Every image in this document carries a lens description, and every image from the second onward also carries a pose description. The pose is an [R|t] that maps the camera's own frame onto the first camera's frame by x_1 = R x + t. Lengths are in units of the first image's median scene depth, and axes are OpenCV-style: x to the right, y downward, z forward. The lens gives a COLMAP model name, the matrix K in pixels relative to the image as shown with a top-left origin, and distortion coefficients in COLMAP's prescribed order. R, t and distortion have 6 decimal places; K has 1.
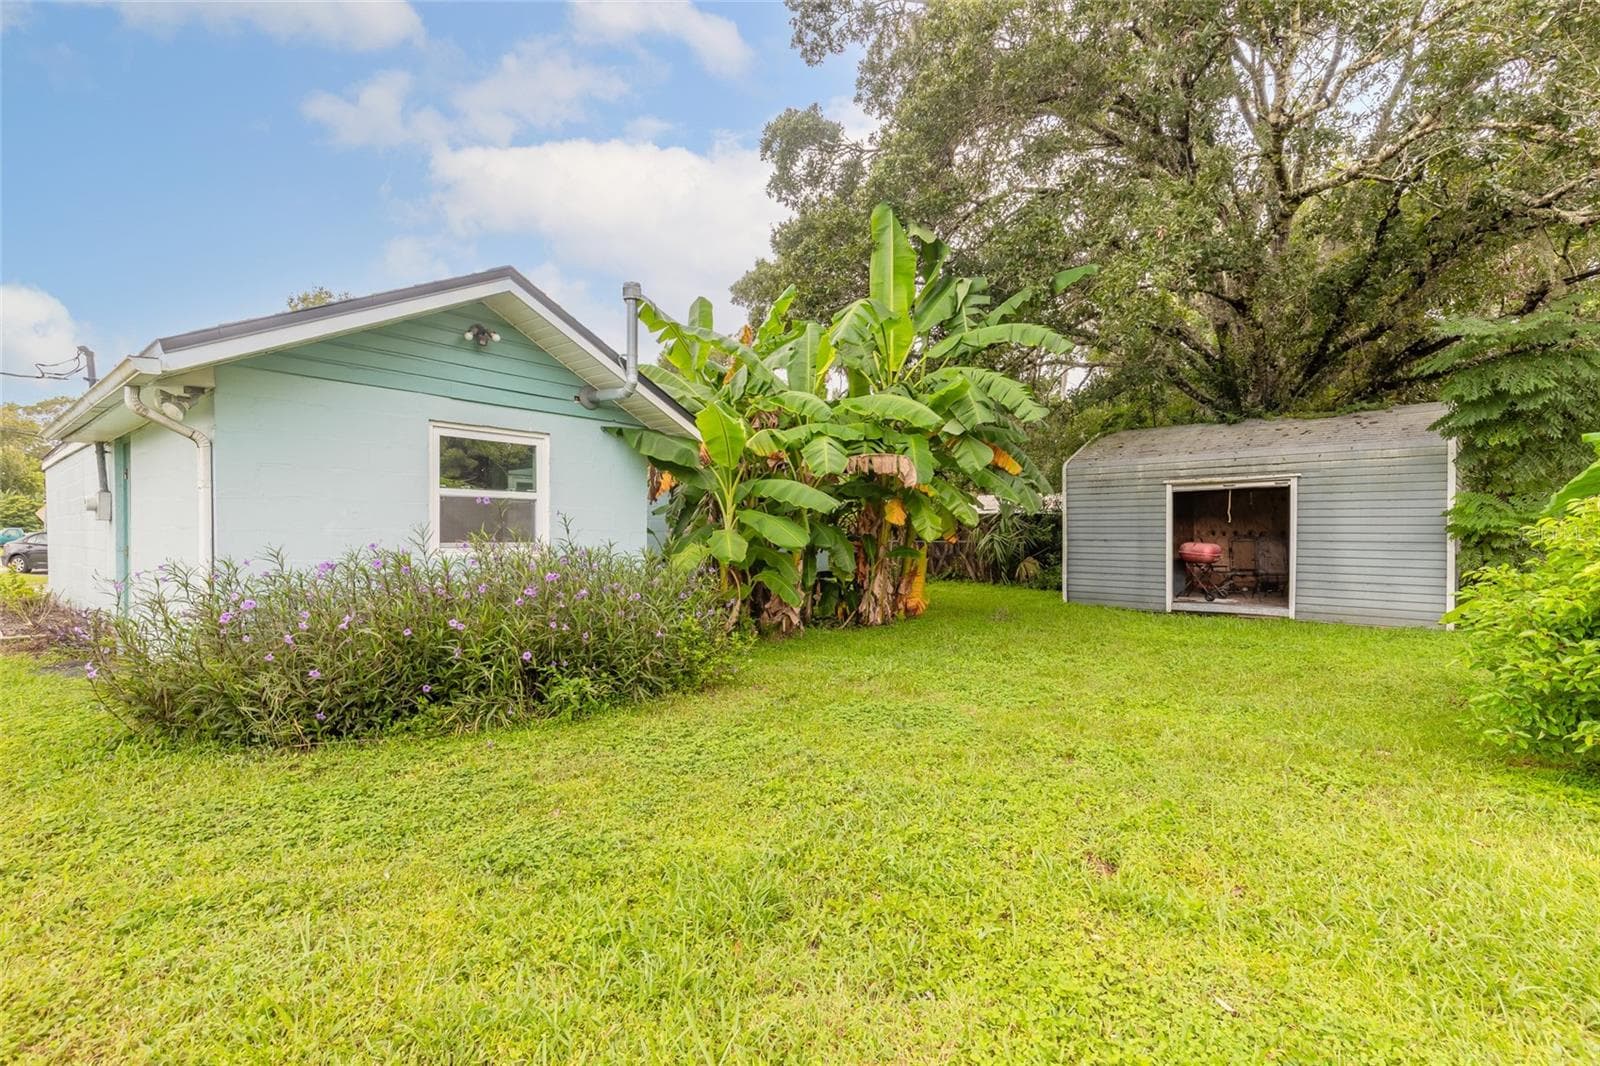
lens RADIAL K [[707.6, 0, 801.1], [0, 707.6, 542.8], [0, 0, 1]] dist [0.002567, 0.000266]
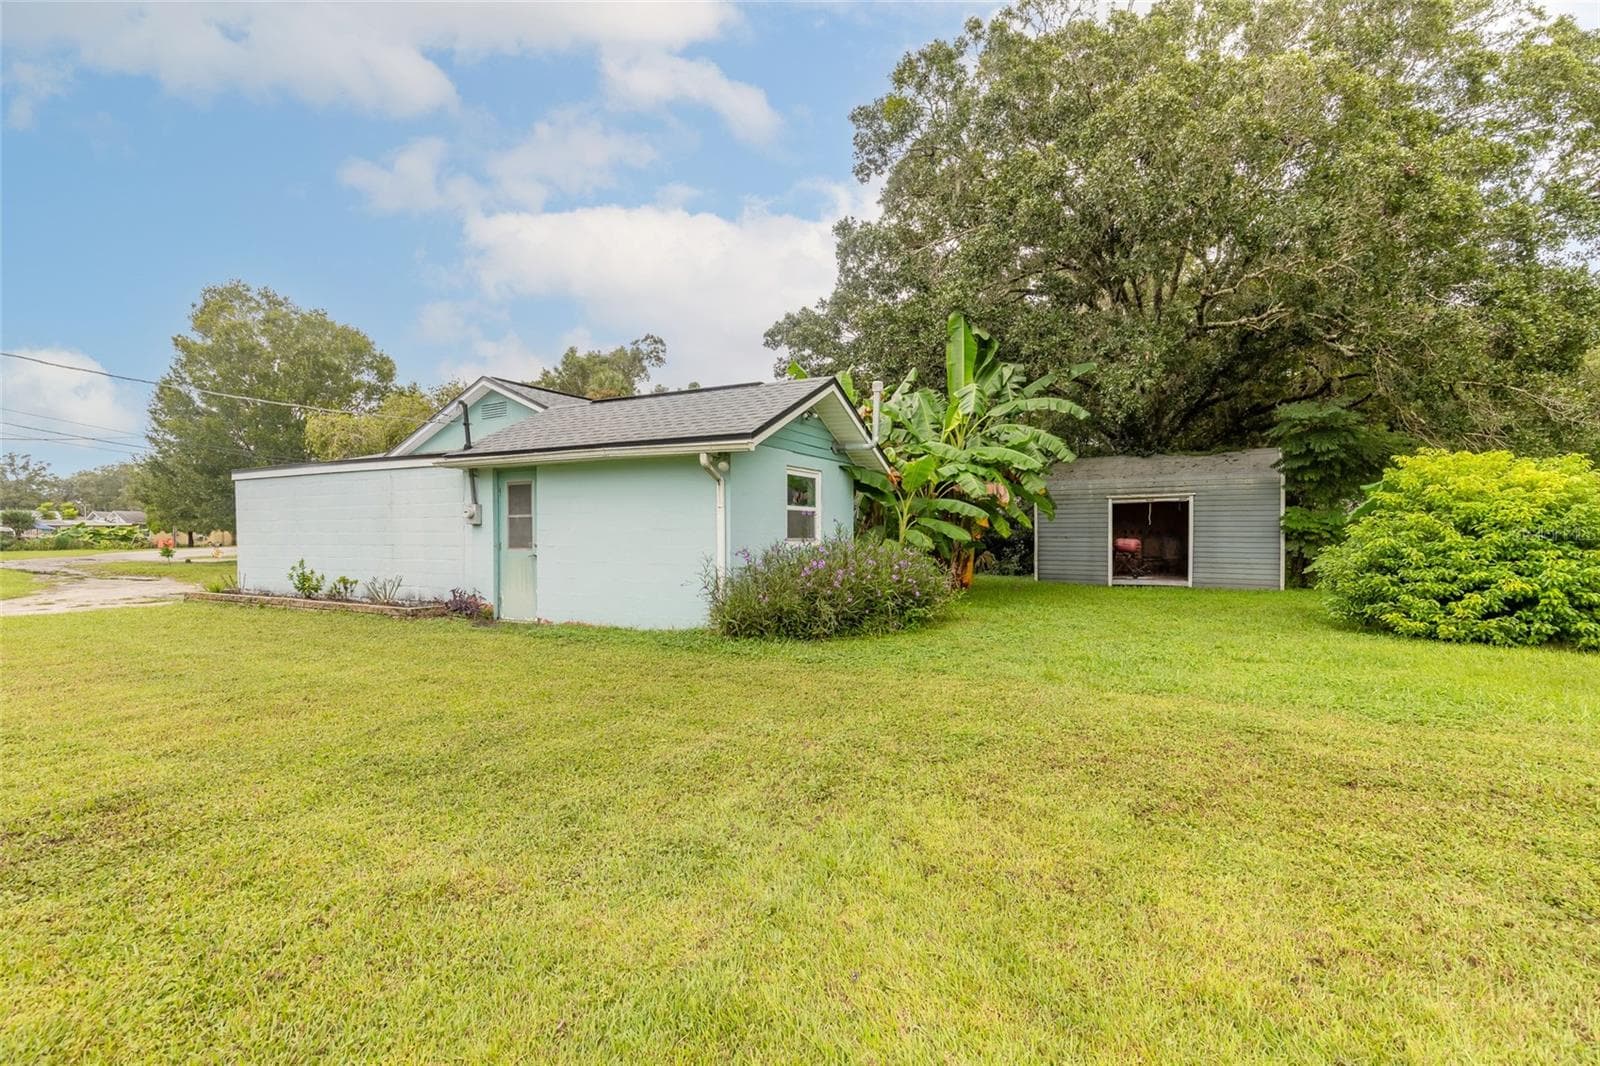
lens RADIAL K [[710.7, 0, 800.0], [0, 710.7, 533.0], [0, 0, 1]] dist [-0.001382, -0.000258]
pose [[0.981104, -0.002915, 0.193459, -0.503842], [0.005705, 0.999888, -0.013870, 0.007131], [-0.193397, 0.014712, 0.981010, -0.402832]]
